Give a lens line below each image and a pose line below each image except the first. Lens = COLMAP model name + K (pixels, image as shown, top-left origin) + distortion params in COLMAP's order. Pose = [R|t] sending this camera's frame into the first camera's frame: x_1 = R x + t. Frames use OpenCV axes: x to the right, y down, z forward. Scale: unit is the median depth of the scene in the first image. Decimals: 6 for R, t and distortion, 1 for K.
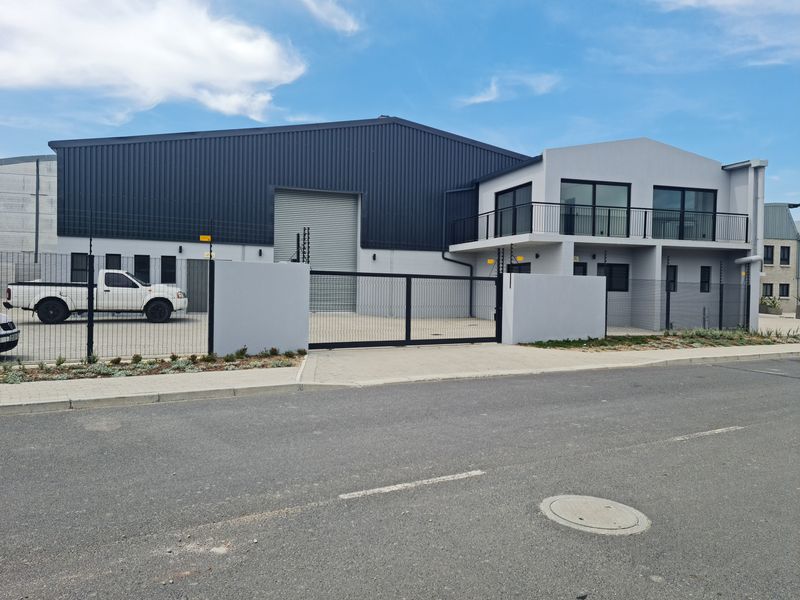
lens RADIAL K [[558.0, 0, 391.5], [0, 558.0, 299.1], [0, 0, 1]] dist [0.086396, -0.074543]
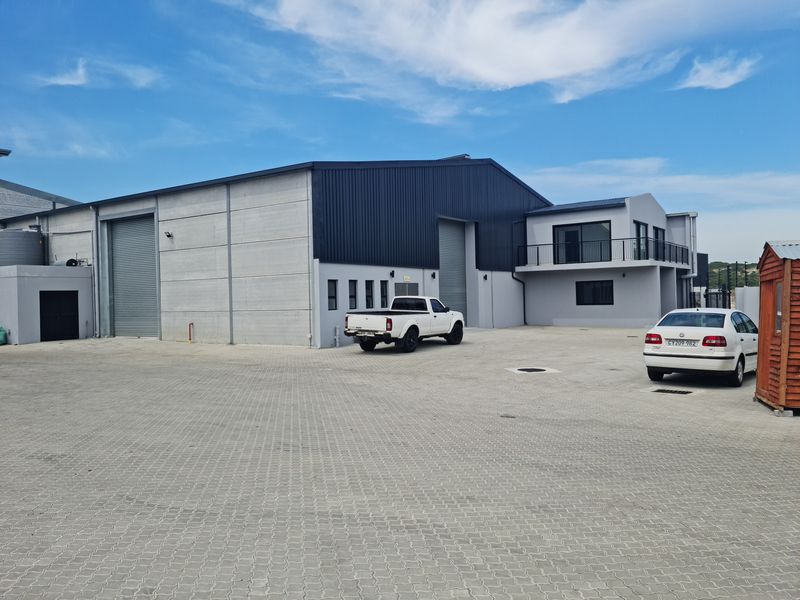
lens RADIAL K [[602.8, 0, 377.9], [0, 602.8, 299.6], [0, 0, 1]] dist [0.097615, -0.107325]
pose [[0.821314, -0.036278, 0.569321, -1.288497], [0.050781, 0.998663, -0.009621, -0.039692], [-0.568211, 0.036812, 0.822059, 0.132930]]
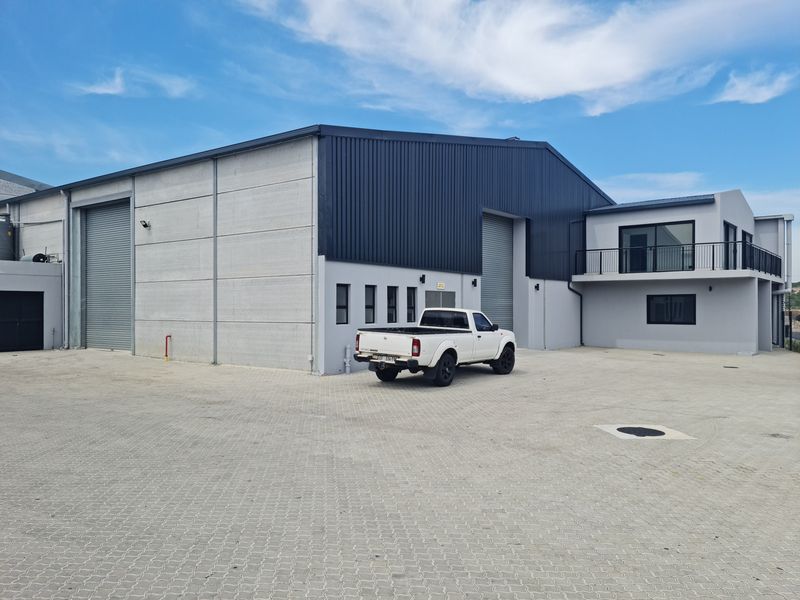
lens RADIAL K [[602.8, 0, 377.9], [0, 602.8, 299.6], [0, 0, 1]] dist [0.097615, -0.107325]
pose [[0.843798, -0.006893, 0.536617, -1.106982], [0.025407, 0.999309, -0.027115, -0.046472], [-0.536060, 0.036513, 0.843390, 0.398920]]
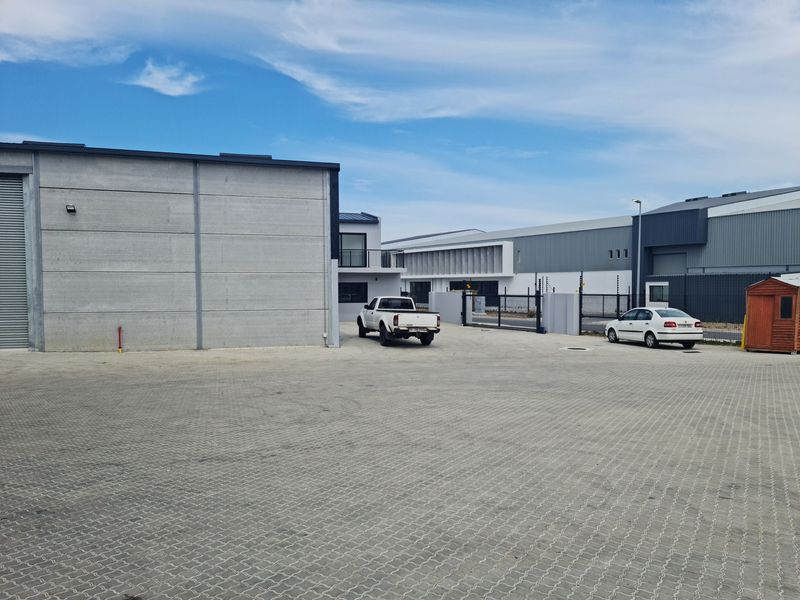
lens RADIAL K [[611.6, 0, 400.3], [0, 611.6, 322.4], [0, 0, 1]] dist [0.041447, -0.001289]
pose [[0.099837, -0.073251, 0.992304, -1.962360], [0.029200, 0.997073, 0.070666, -0.097436], [-0.994575, 0.021920, 0.101684, 0.972091]]
